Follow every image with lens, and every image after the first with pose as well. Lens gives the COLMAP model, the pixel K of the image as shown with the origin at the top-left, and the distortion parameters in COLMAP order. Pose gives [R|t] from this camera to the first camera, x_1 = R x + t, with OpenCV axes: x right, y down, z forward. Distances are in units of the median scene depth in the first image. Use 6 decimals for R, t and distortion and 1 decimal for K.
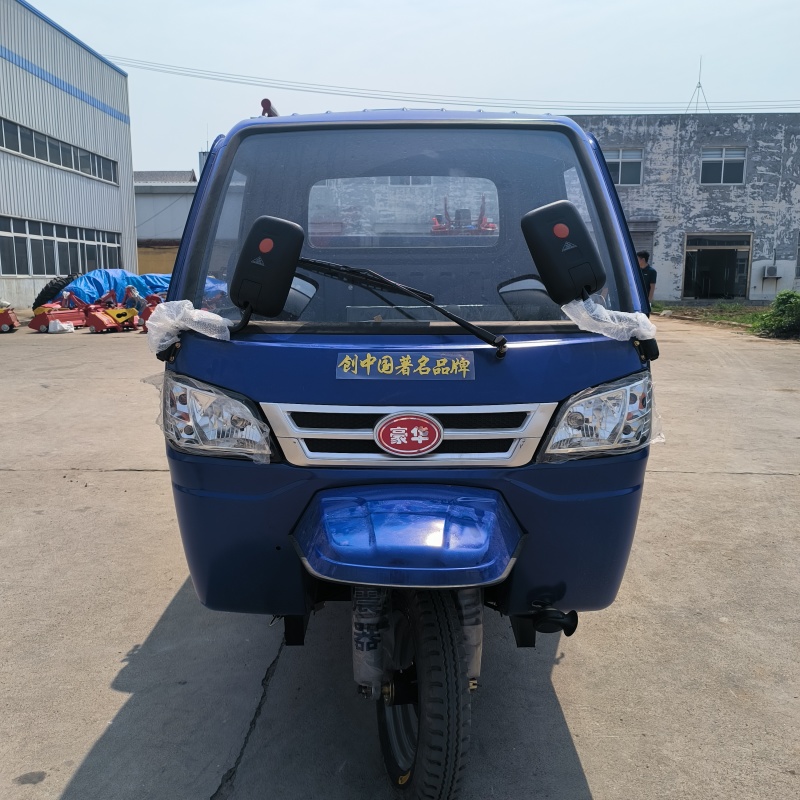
lens RADIAL K [[802.5, 0, 400.0], [0, 802.5, 400.0], [0, 0, 1]] dist [0.052964, -0.081055]
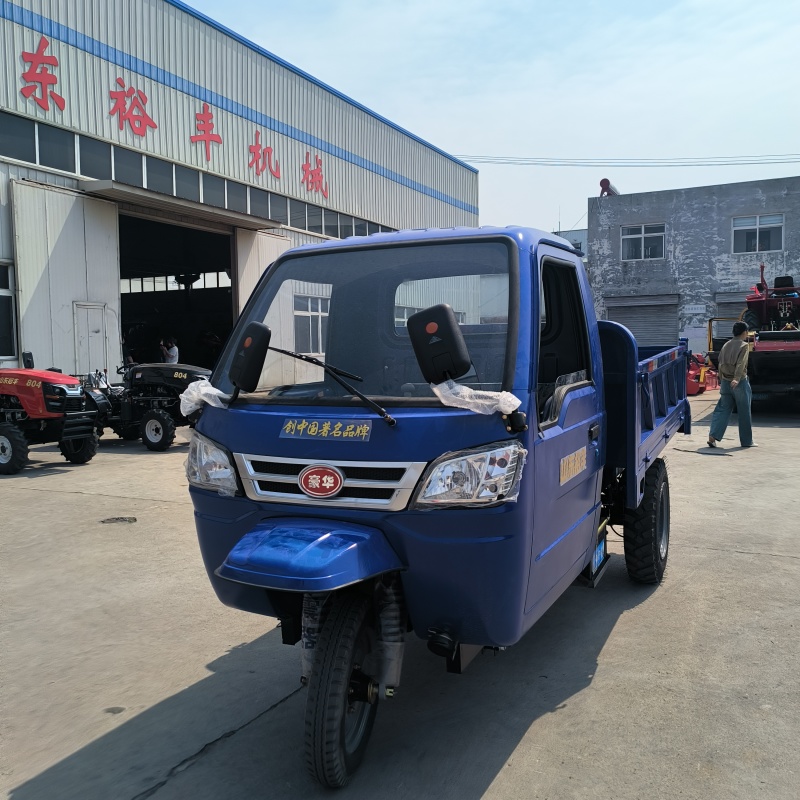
lens RADIAL K [[786.2, 0, 381.2], [0, 786.2, 396.4], [0, 0, 1]] dist [0.038199, -0.032275]
pose [[0.908660, 0.011431, -0.417380, 0.635814], [-0.050651, 0.995261, -0.083012, 0.006353], [0.414453, 0.096570, 0.904933, -0.149574]]
